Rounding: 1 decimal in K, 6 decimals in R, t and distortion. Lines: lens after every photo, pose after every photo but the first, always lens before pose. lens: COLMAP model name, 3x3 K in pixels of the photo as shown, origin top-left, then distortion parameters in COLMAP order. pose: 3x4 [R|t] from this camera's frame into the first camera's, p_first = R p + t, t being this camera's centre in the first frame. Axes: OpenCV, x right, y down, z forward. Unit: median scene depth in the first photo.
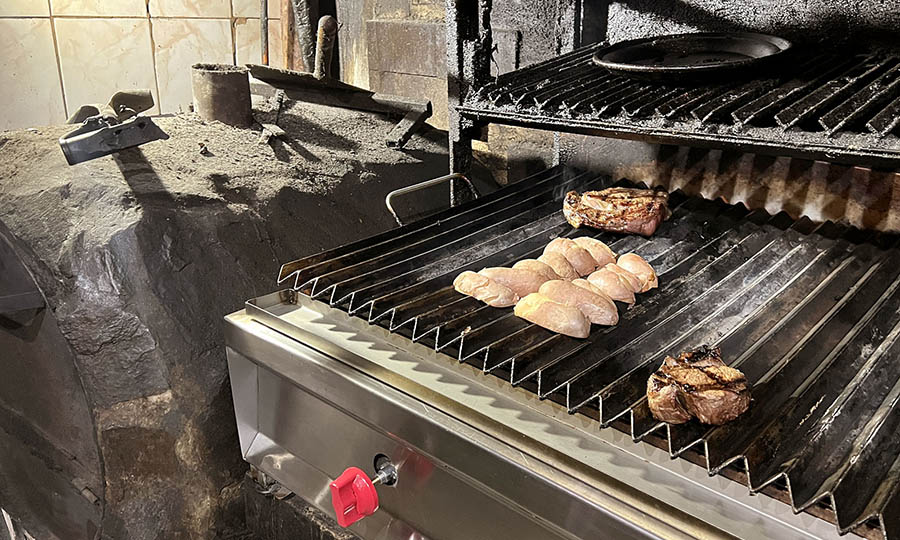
lens RADIAL K [[911.7, 0, 449.5], [0, 911.7, 284.1], [0, 0, 1]] dist [0.176711, -0.524047]
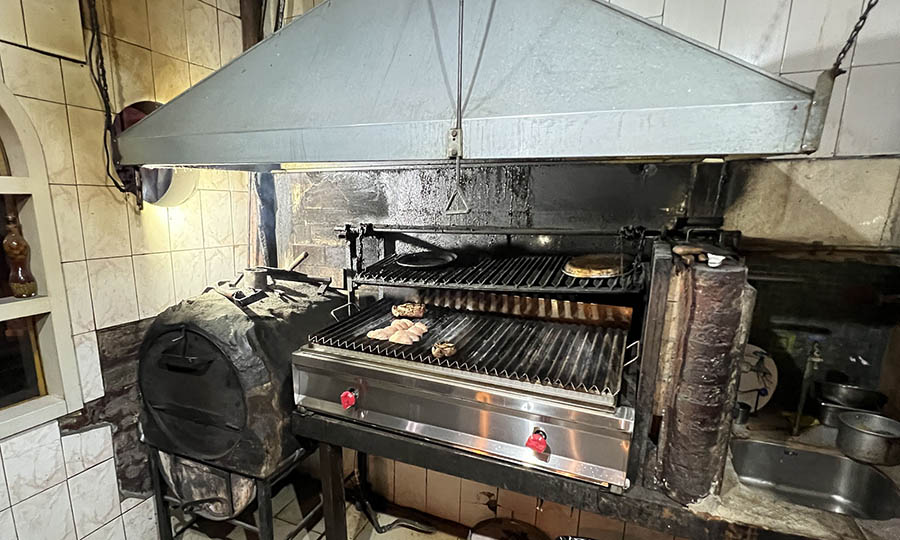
lens RADIAL K [[460.0, 0, 450.0], [0, 460.0, 270.0], [0, 0, 1]] dist [0.001559, 0.000164]
pose [[0.947833, -0.044379, 0.315663, -0.173279], [0.103330, 0.979566, -0.172550, 0.065496], [-0.301555, 0.196166, 0.933051, -0.507401]]
